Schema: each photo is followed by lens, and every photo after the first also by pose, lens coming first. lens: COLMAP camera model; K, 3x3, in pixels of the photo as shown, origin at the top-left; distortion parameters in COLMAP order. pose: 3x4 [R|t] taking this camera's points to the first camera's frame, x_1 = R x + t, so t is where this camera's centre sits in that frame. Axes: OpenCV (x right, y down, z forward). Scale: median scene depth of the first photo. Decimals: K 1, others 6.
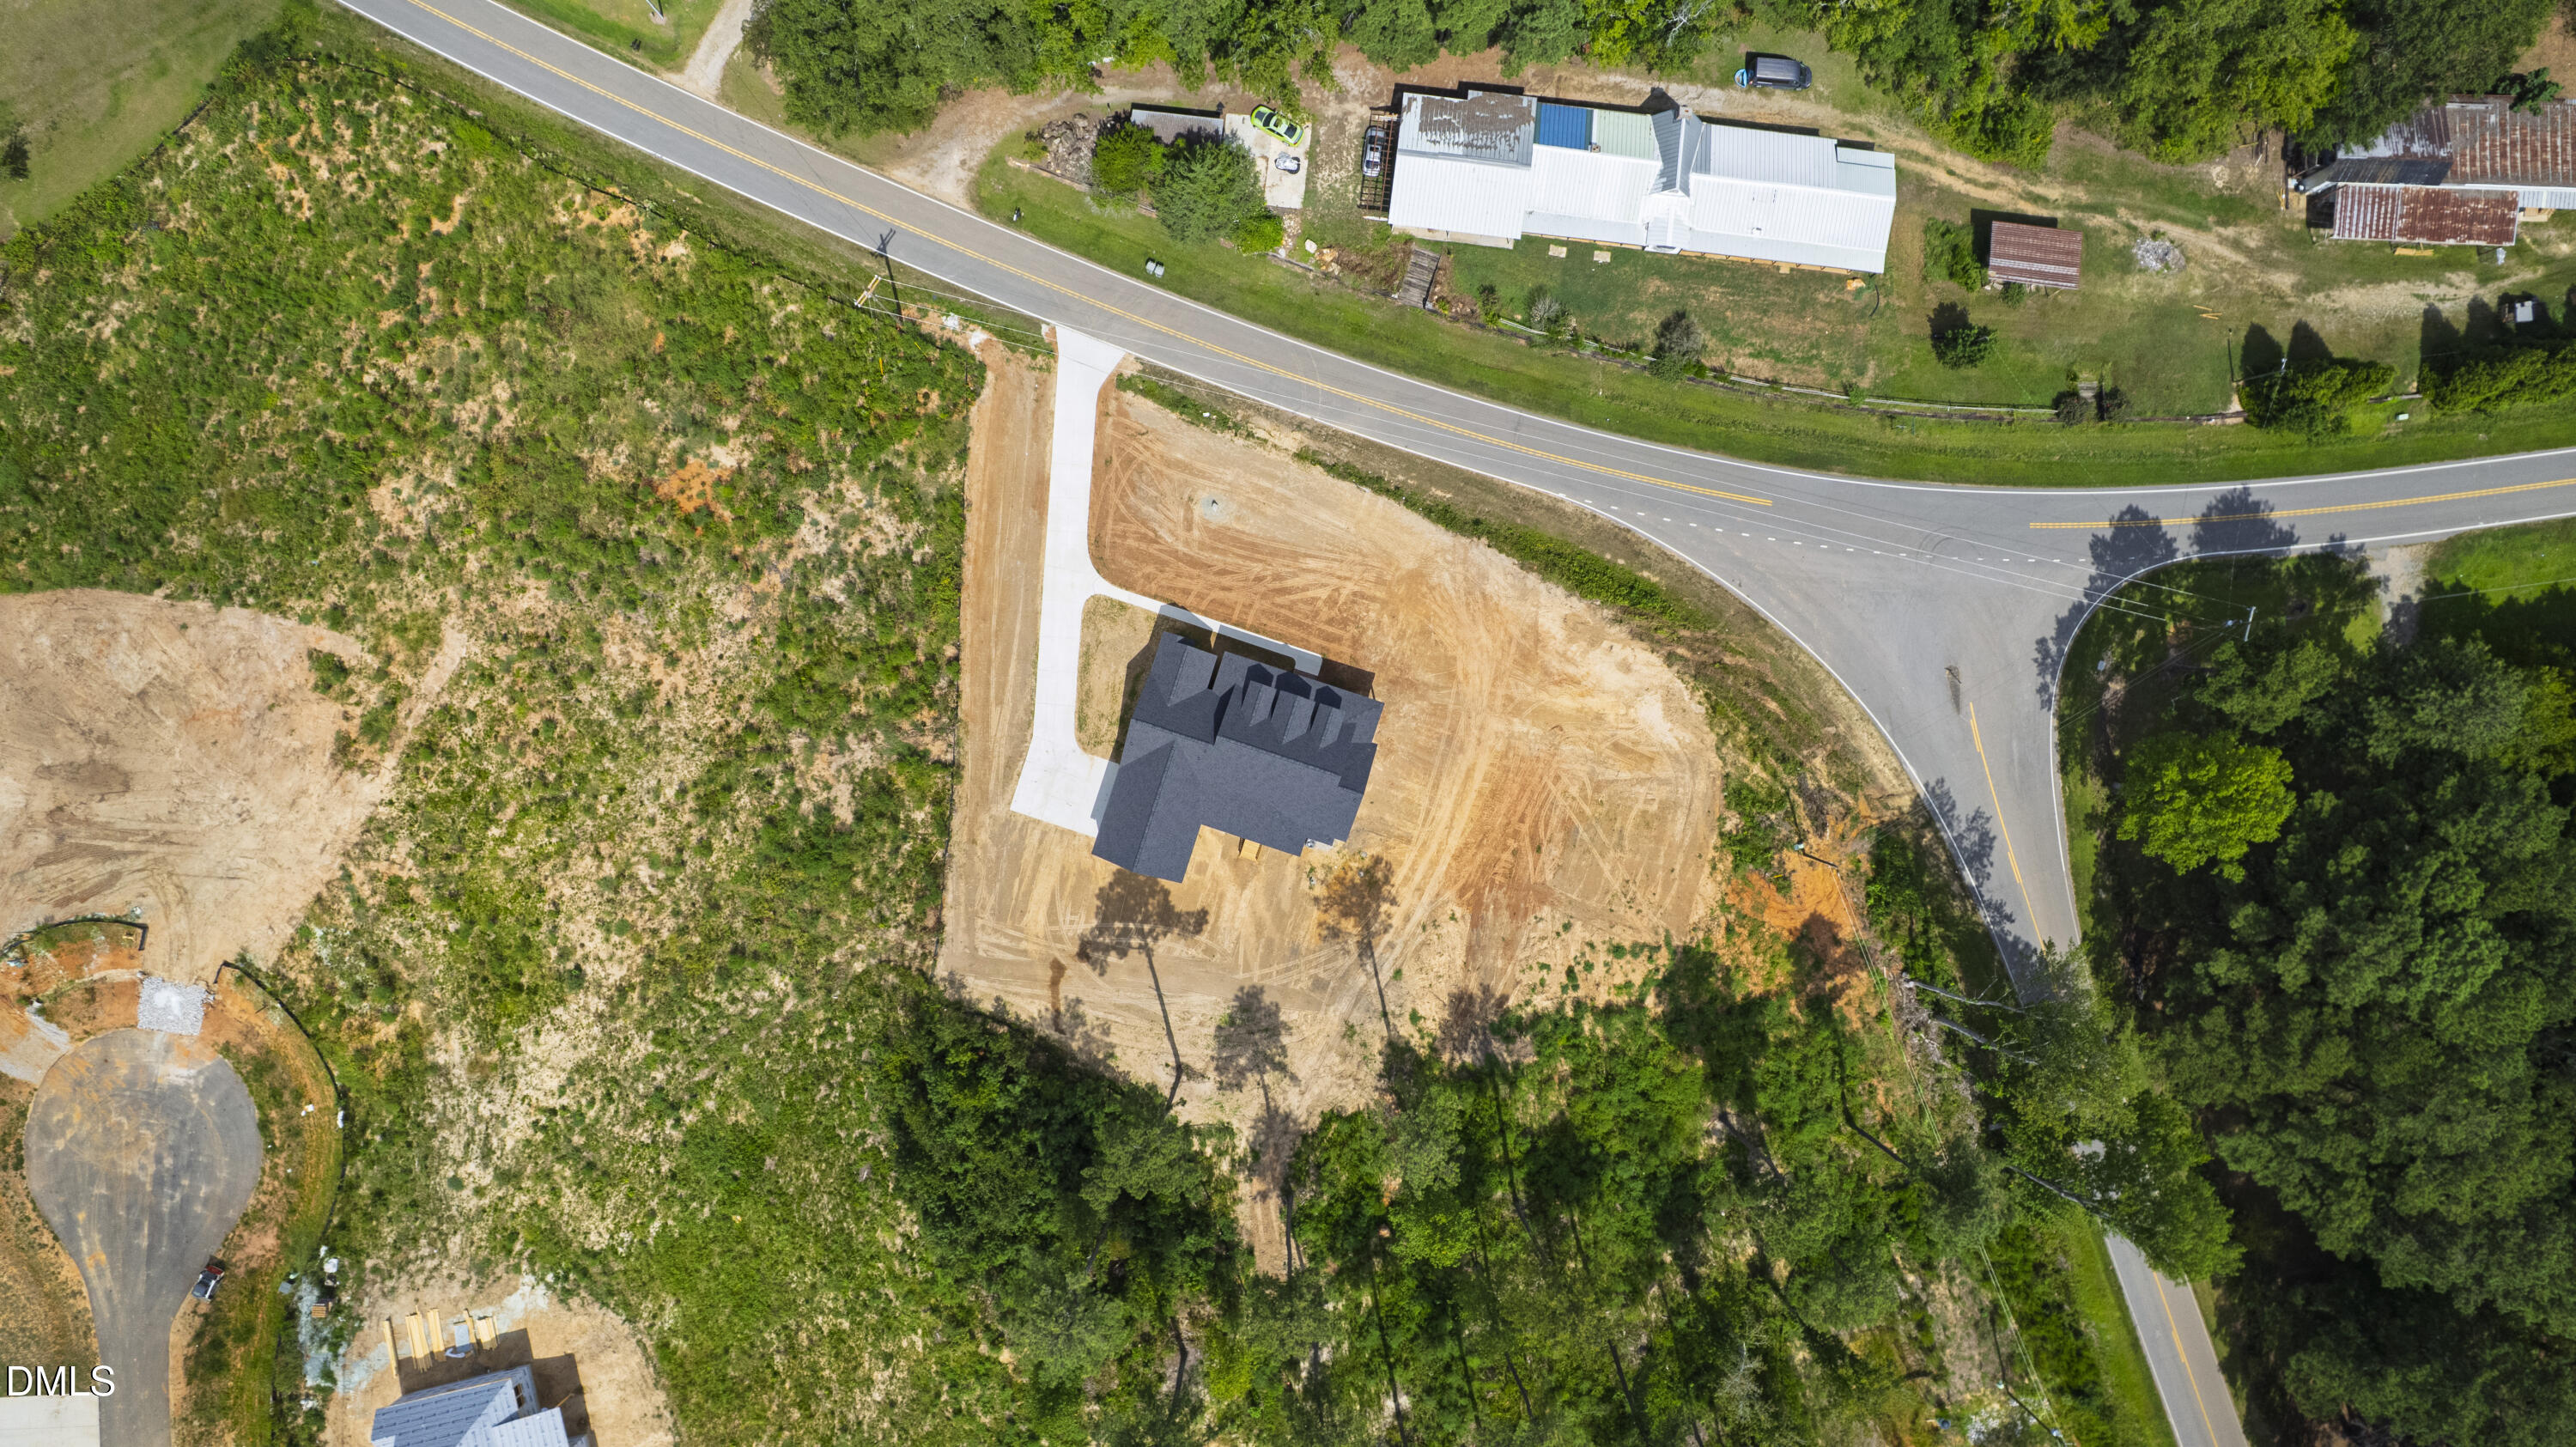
lens RADIAL K [[1638.2, 0, 1279.9], [0, 1638.2, 708.9], [0, 0, 1]] dist [-0.073443, 0.060663]
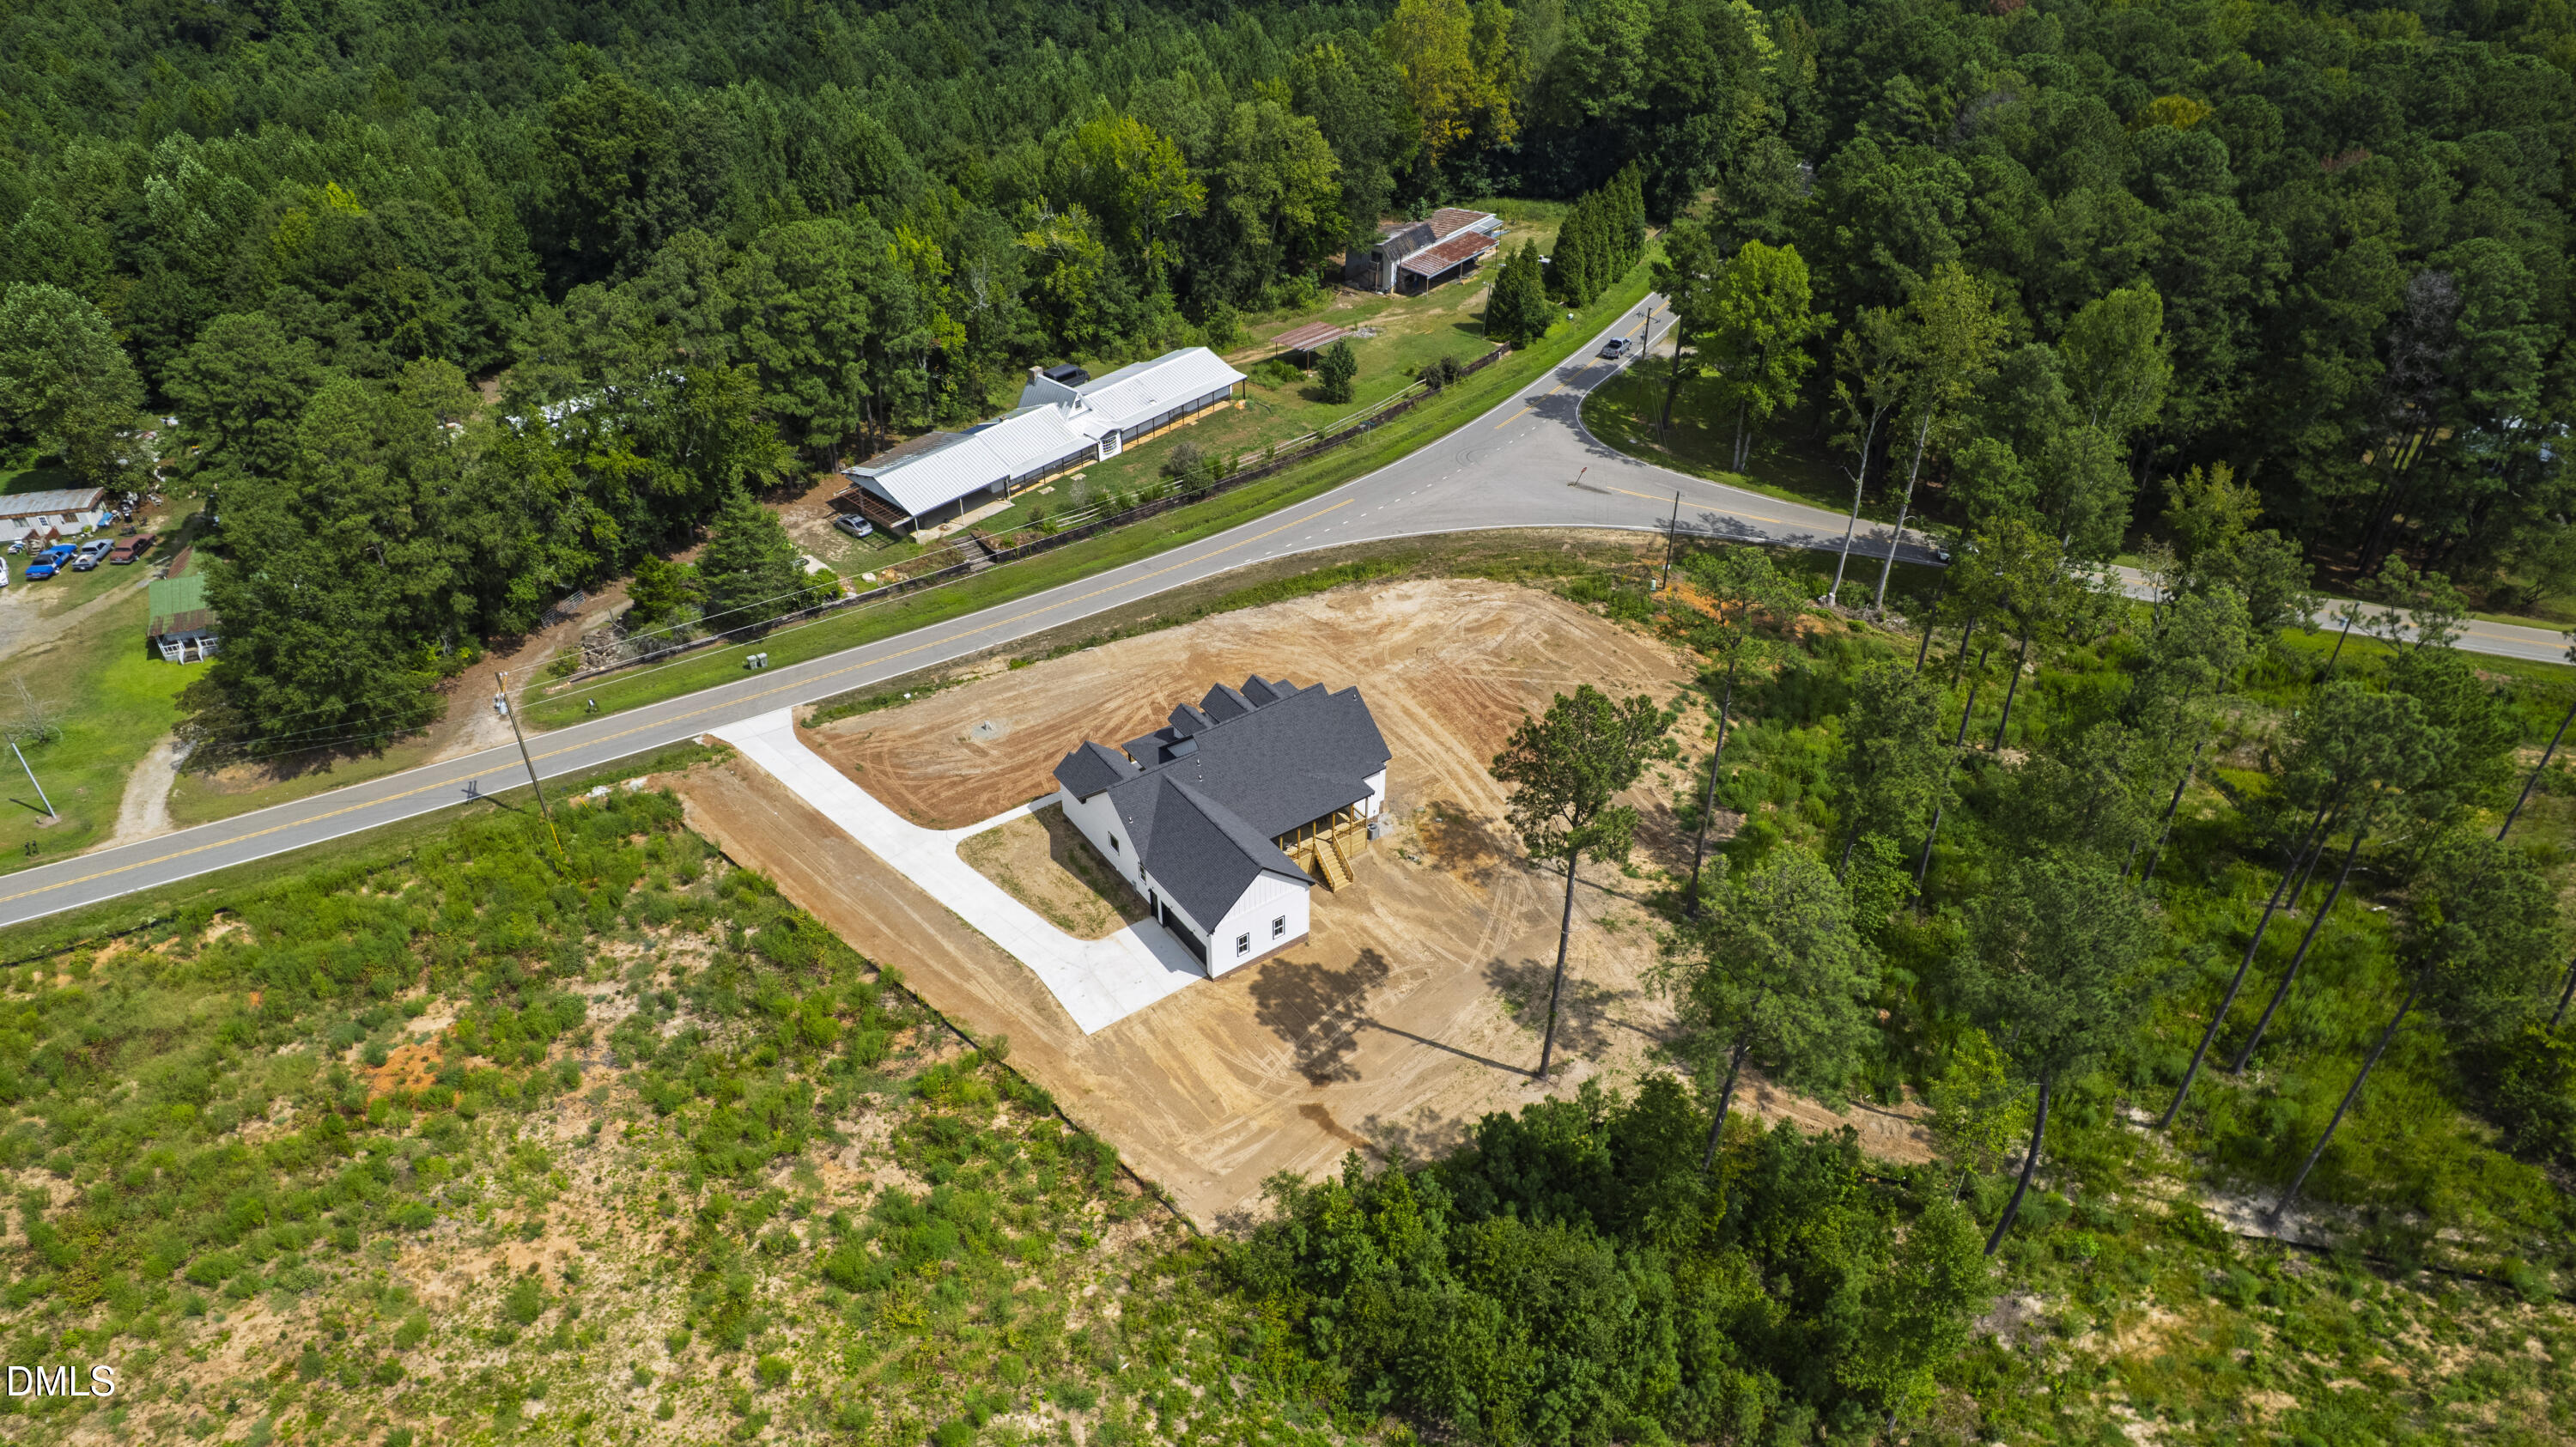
lens RADIAL K [[1638.2, 0, 1279.9], [0, 1638.2, 708.9], [0, 0, 1]] dist [-0.073443, 0.060663]
pose [[0.600558, -0.468783, 0.647745, -0.503041], [0.799580, 0.353568, -0.485450, 0.417034], [-0.001451, 0.809464, 0.587167, 0.483604]]
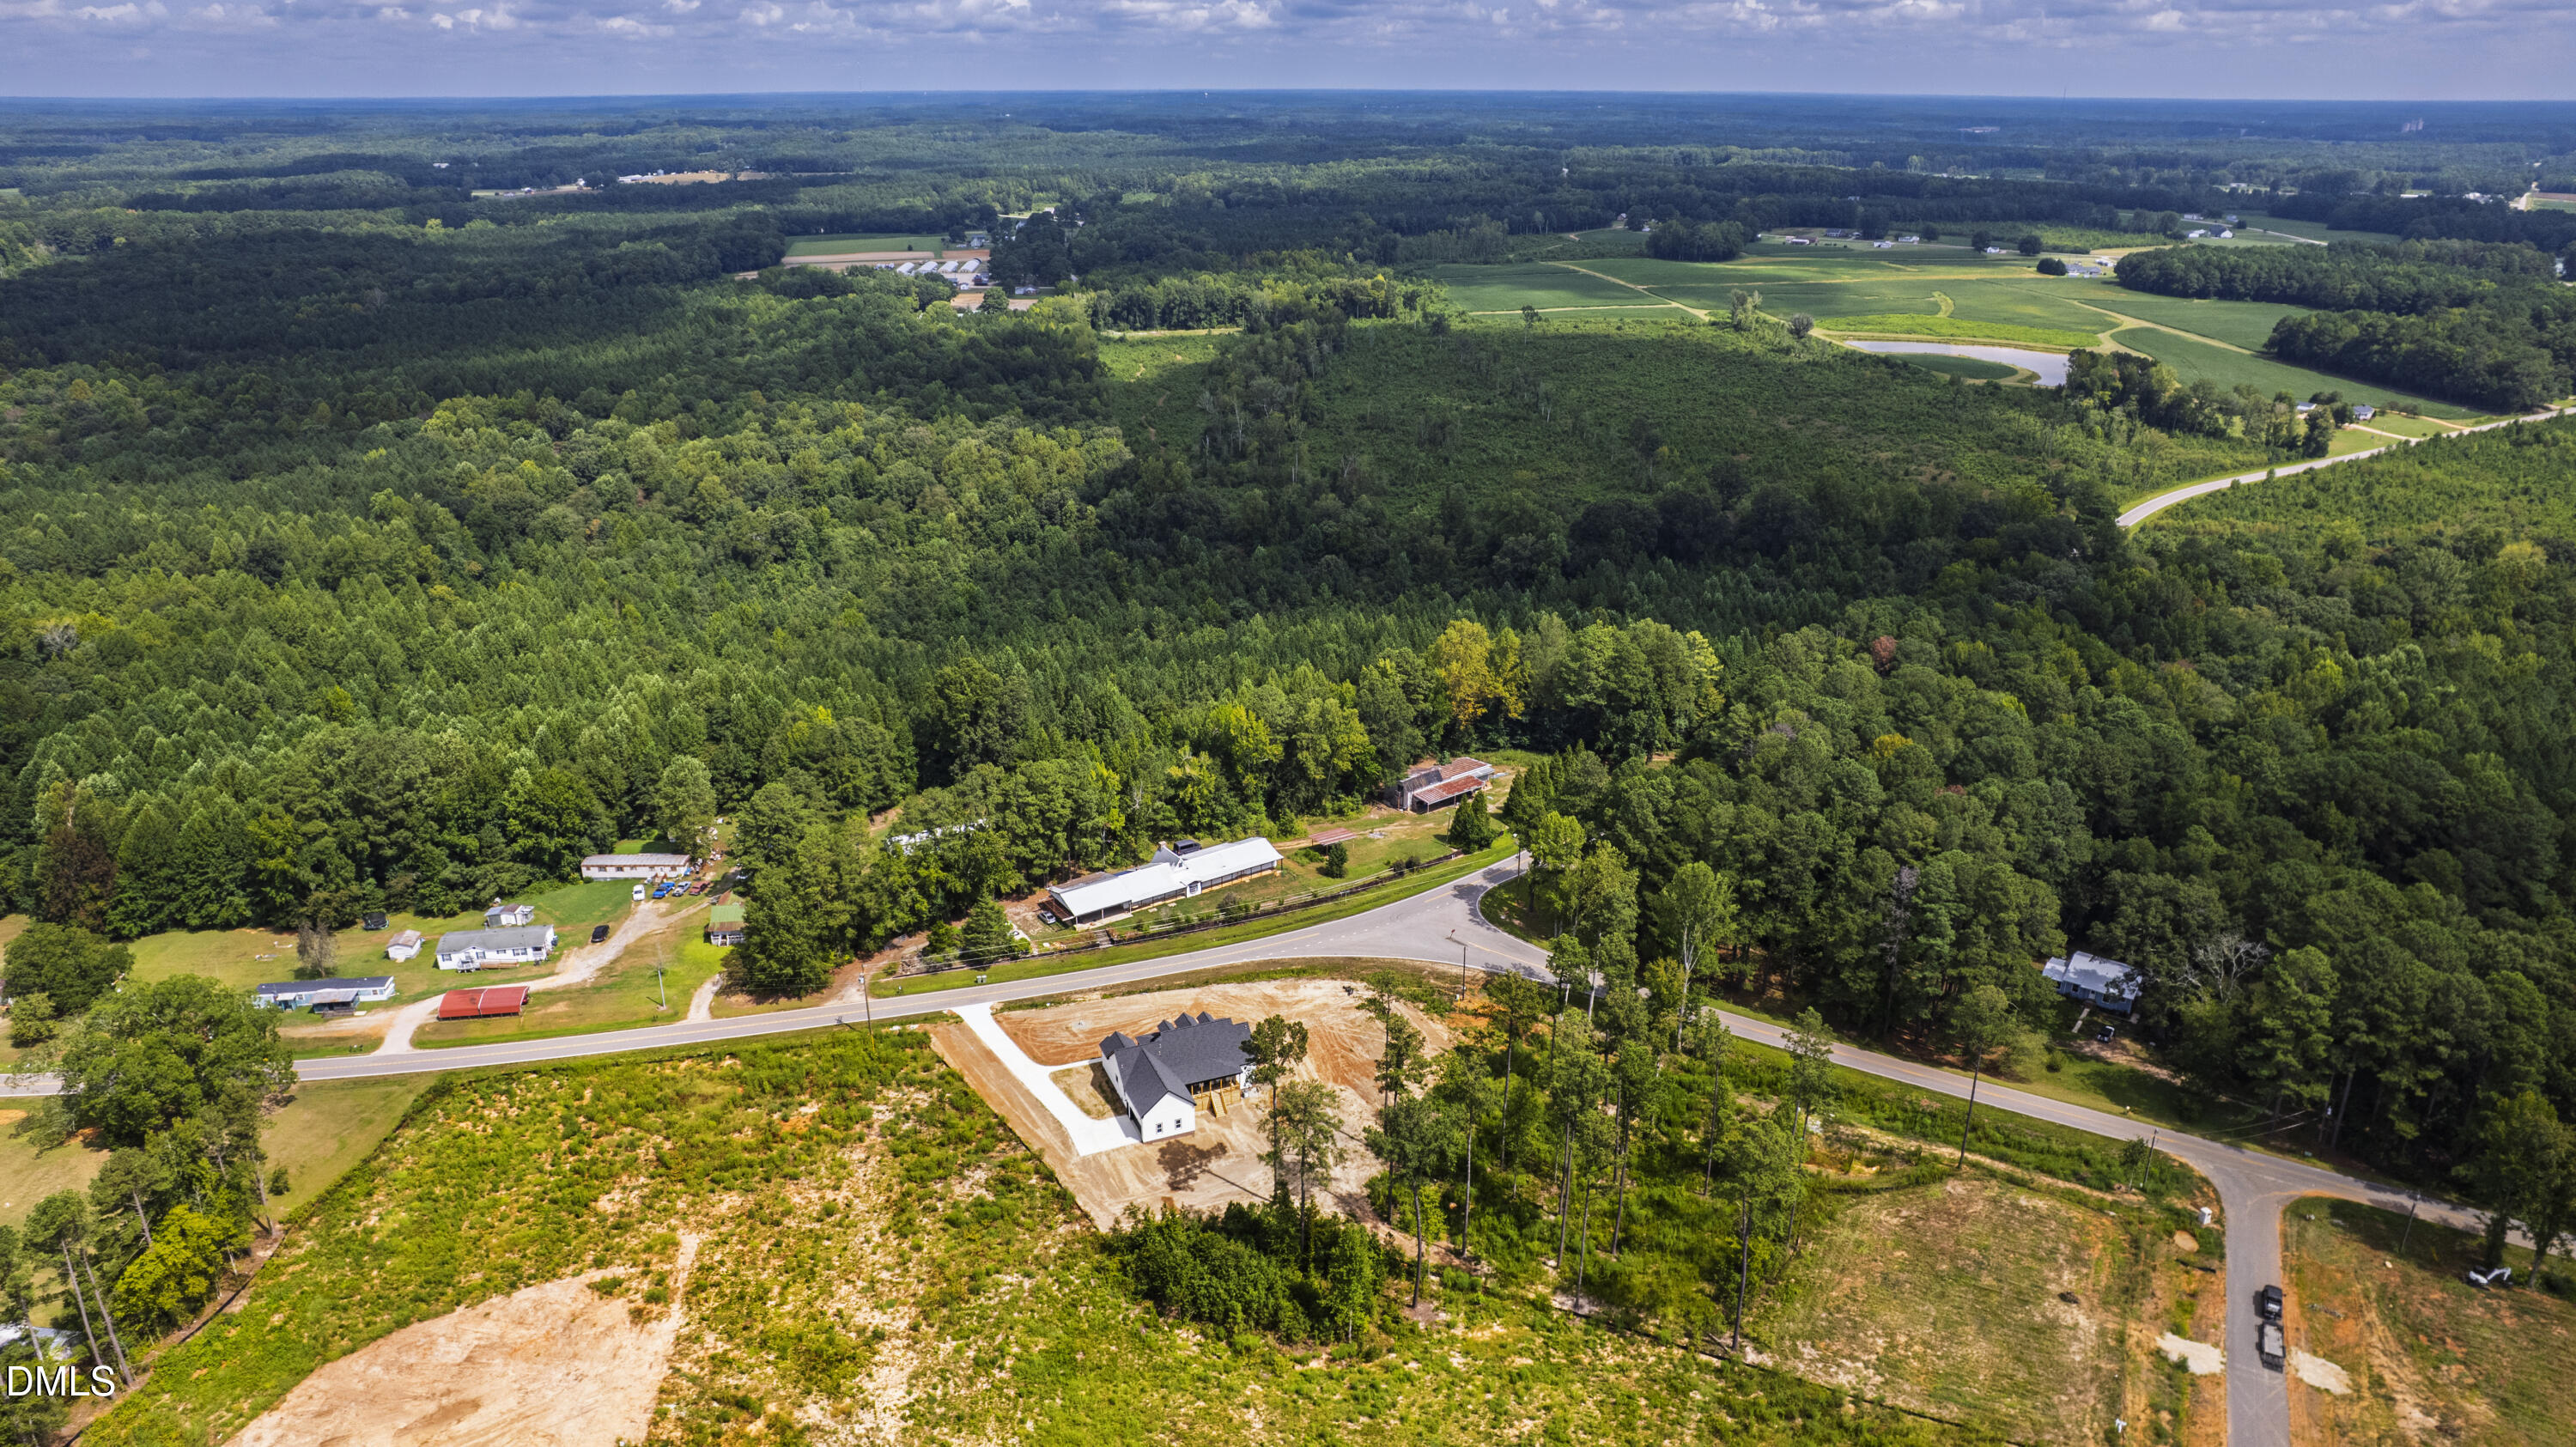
lens RADIAL K [[1638.2, 0, 1279.9], [0, 1638.2, 708.9], [0, 0, 1]] dist [-0.073443, 0.060663]
pose [[0.761021, -0.234581, 0.604830, -0.858798], [0.648723, 0.278511, -0.708230, 1.163193], [-0.002315, 0.931345, 0.364131, 0.045705]]
